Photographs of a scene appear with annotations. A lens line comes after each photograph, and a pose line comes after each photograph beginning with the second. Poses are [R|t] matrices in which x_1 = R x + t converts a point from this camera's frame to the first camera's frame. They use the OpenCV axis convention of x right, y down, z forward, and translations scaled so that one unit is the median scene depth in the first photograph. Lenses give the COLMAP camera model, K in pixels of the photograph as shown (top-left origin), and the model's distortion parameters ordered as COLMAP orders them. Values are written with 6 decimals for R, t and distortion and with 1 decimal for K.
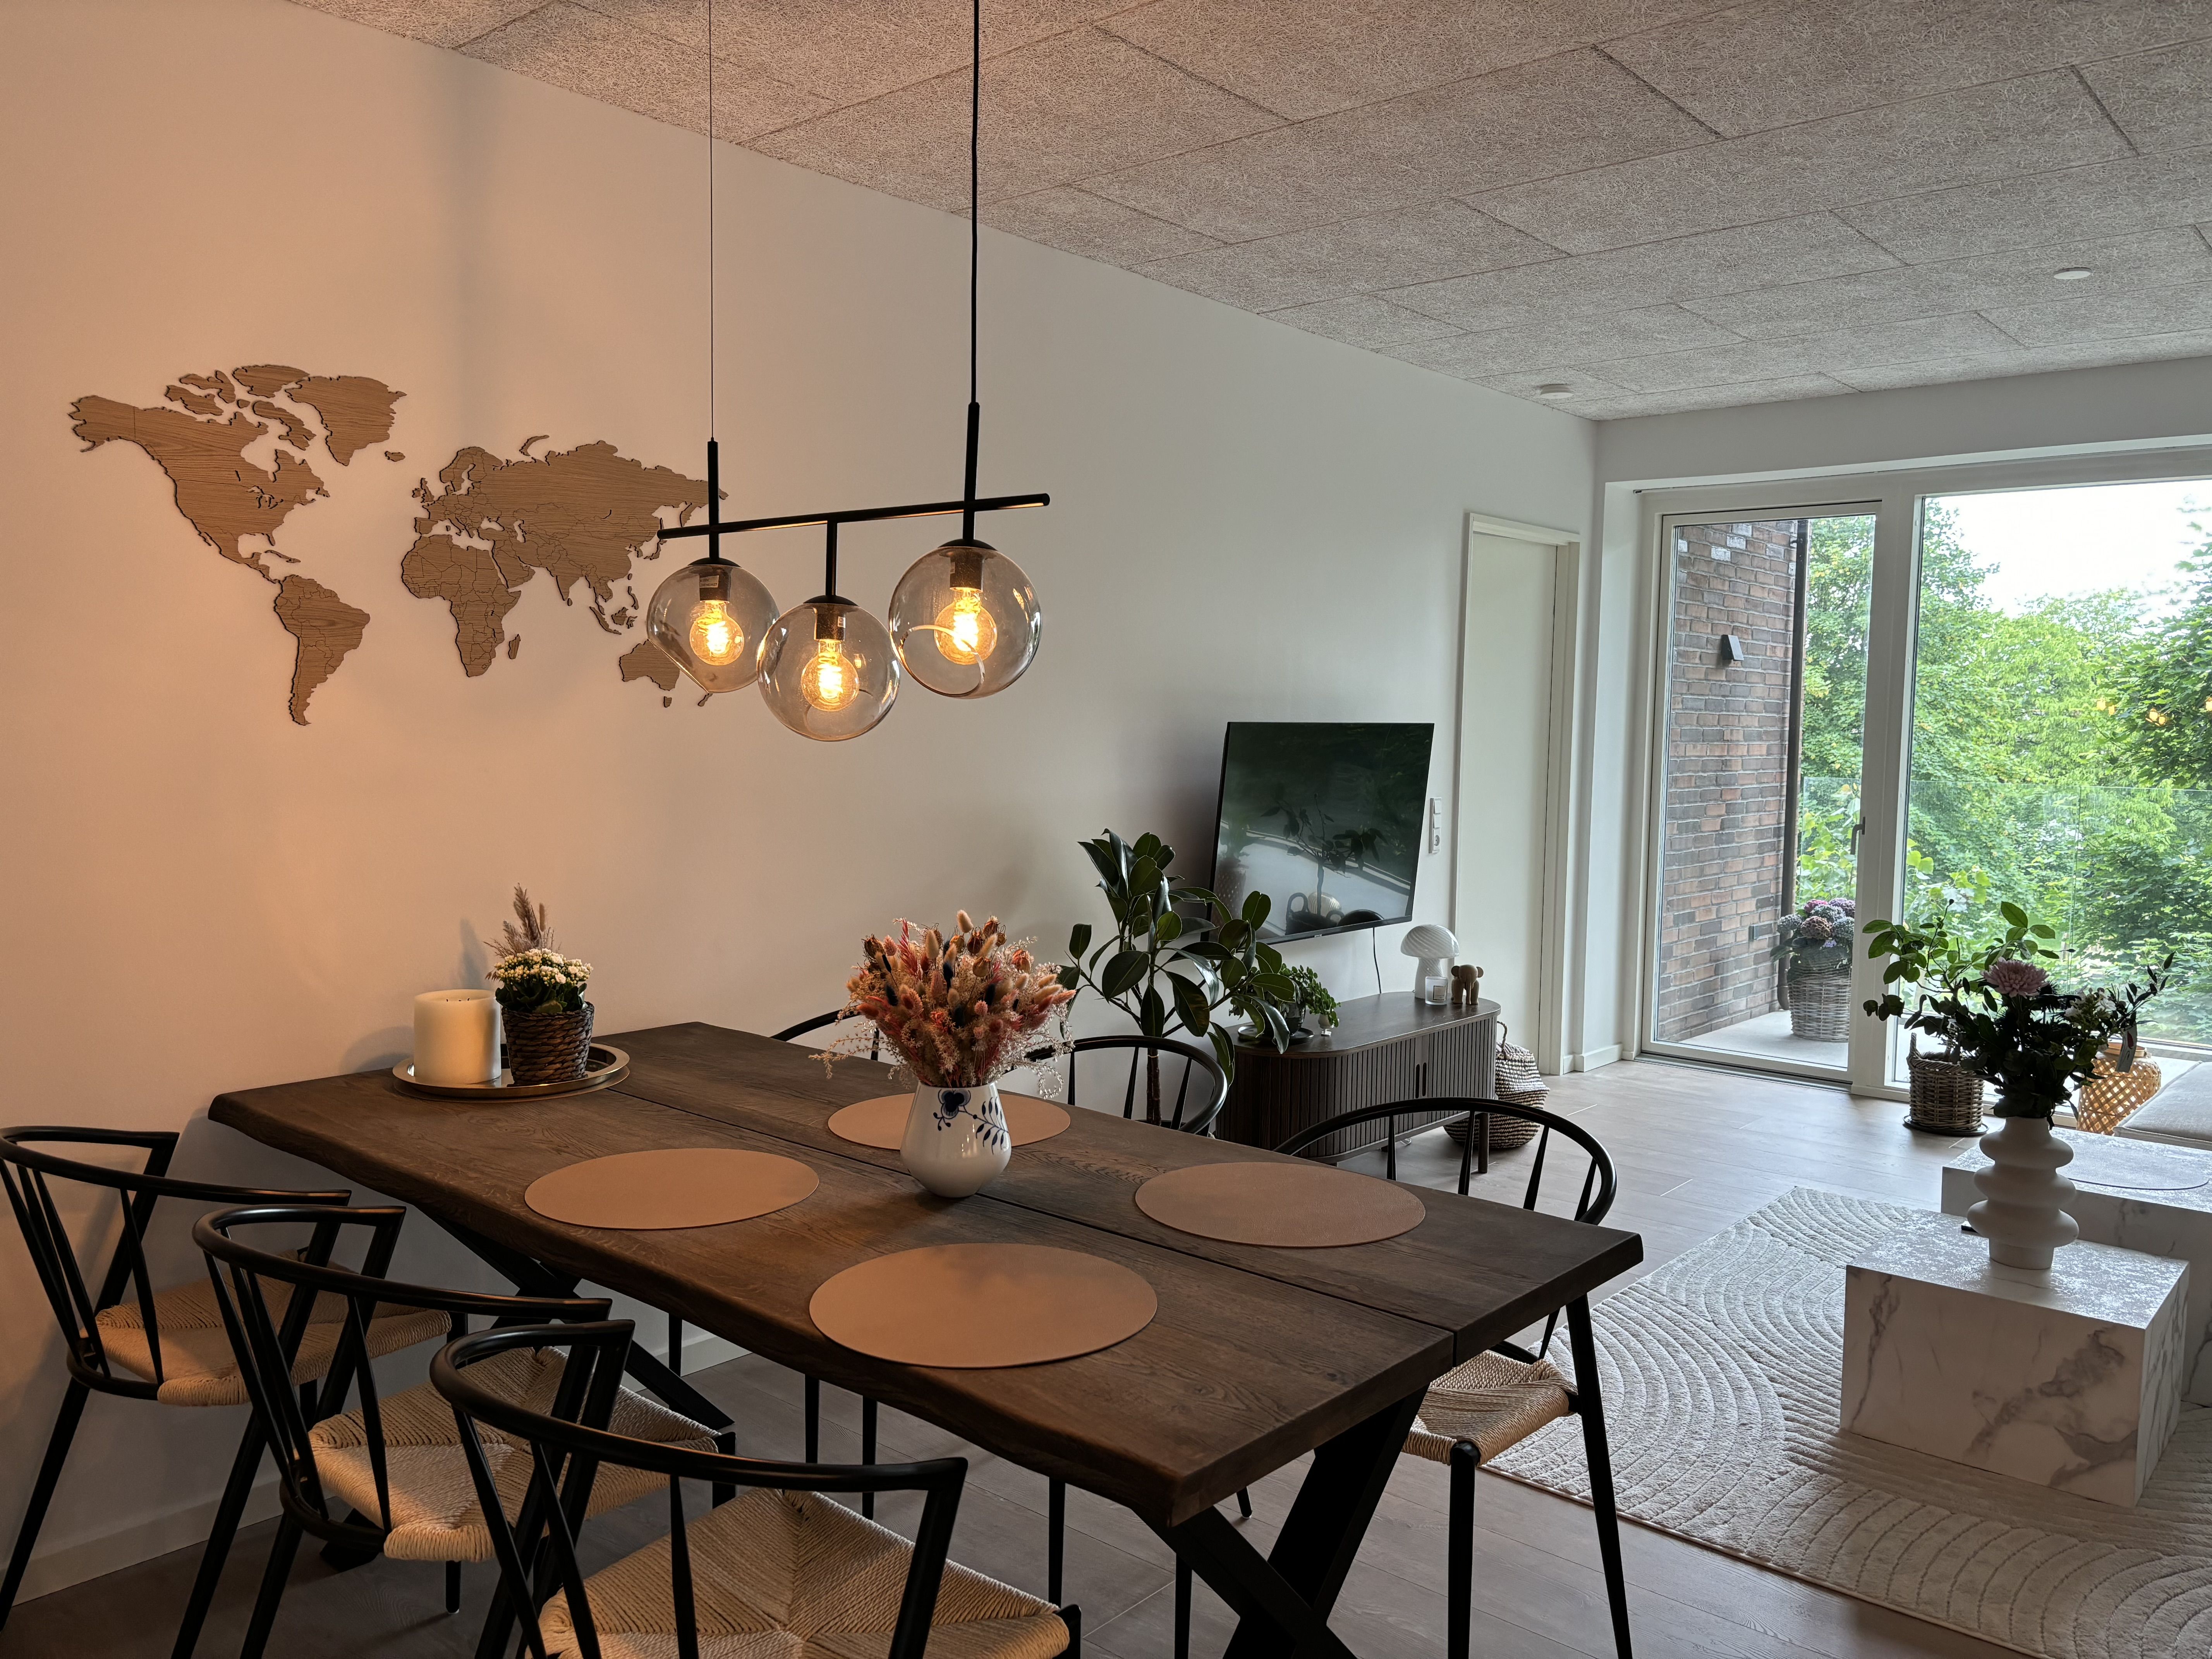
lens RADIAL K [[1684.5, 0, 1101.8], [0, 1684.5, 826.0], [0, 0, 1]] dist [0.056782, -0.053556]
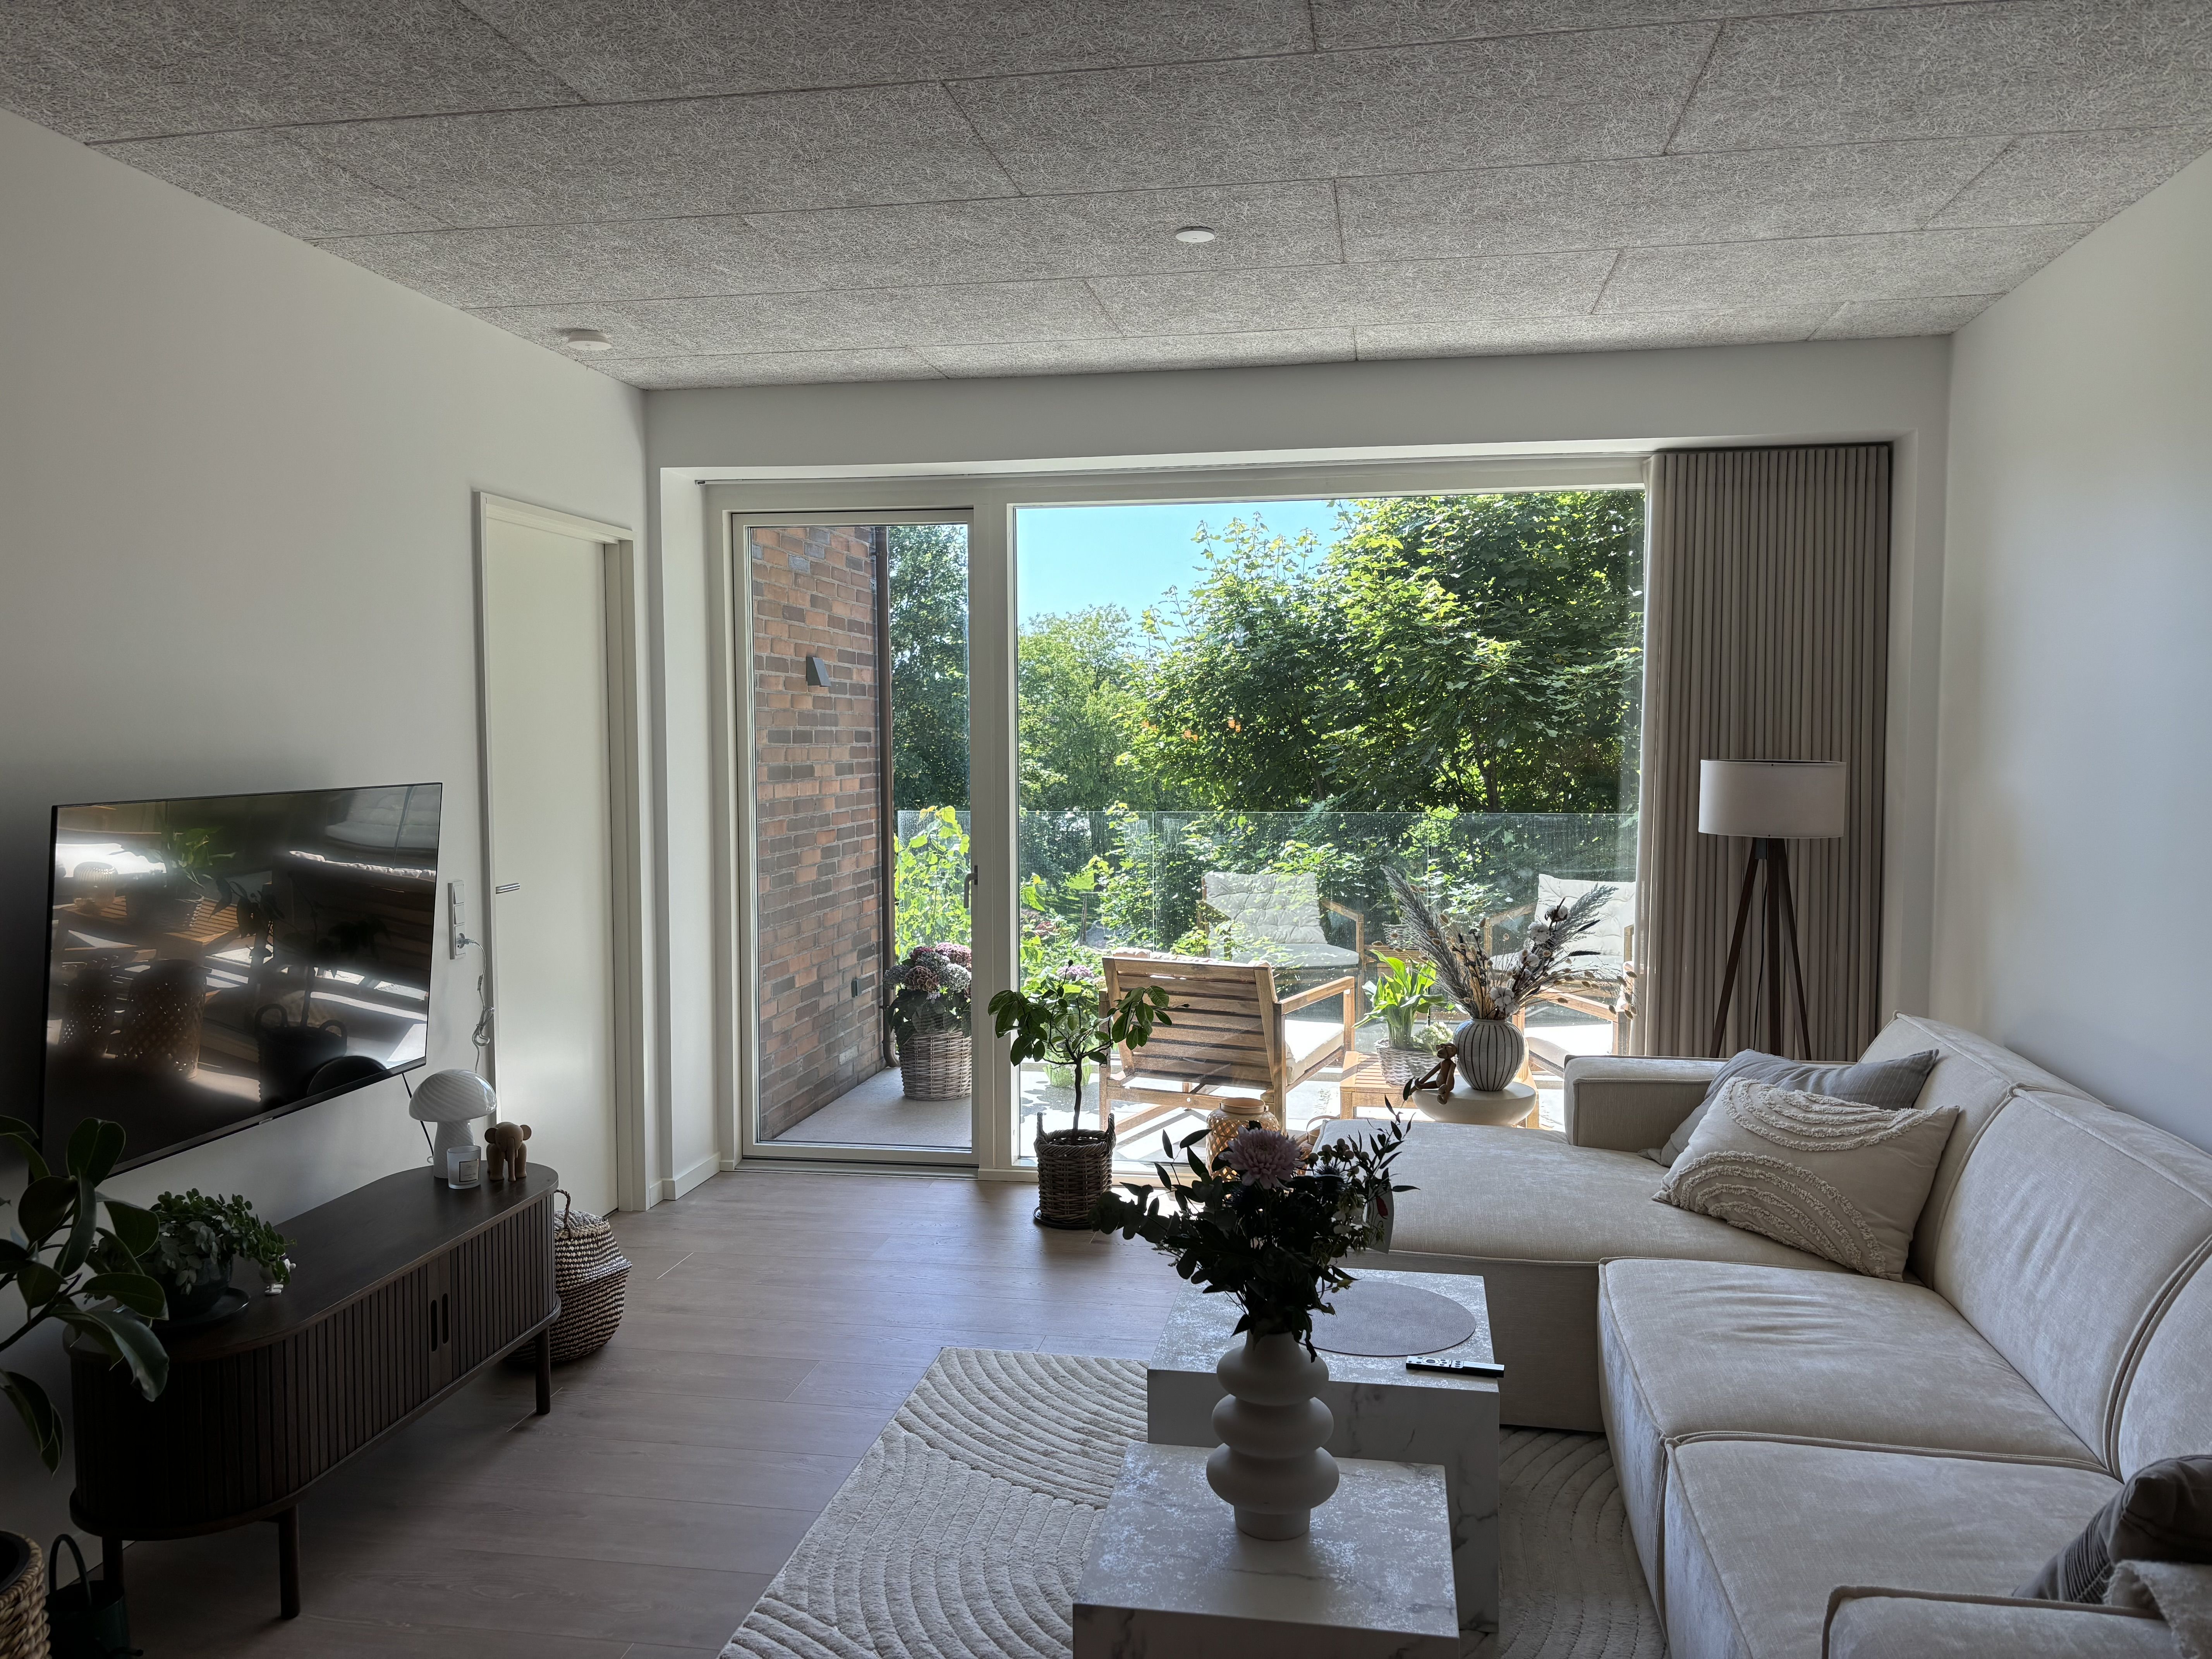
lens RADIAL K [[1684.5, 0, 1100.0], [0, 1684.5, 829.5], [0, 0, 1]] dist [0.056782, -0.053556]
pose [[0.861205, -0.051505, 0.505642, 0.074719], [0.053712, 0.998504, 0.010227, -0.034885], [-0.505412, 0.018352, 0.862683, 0.251517]]
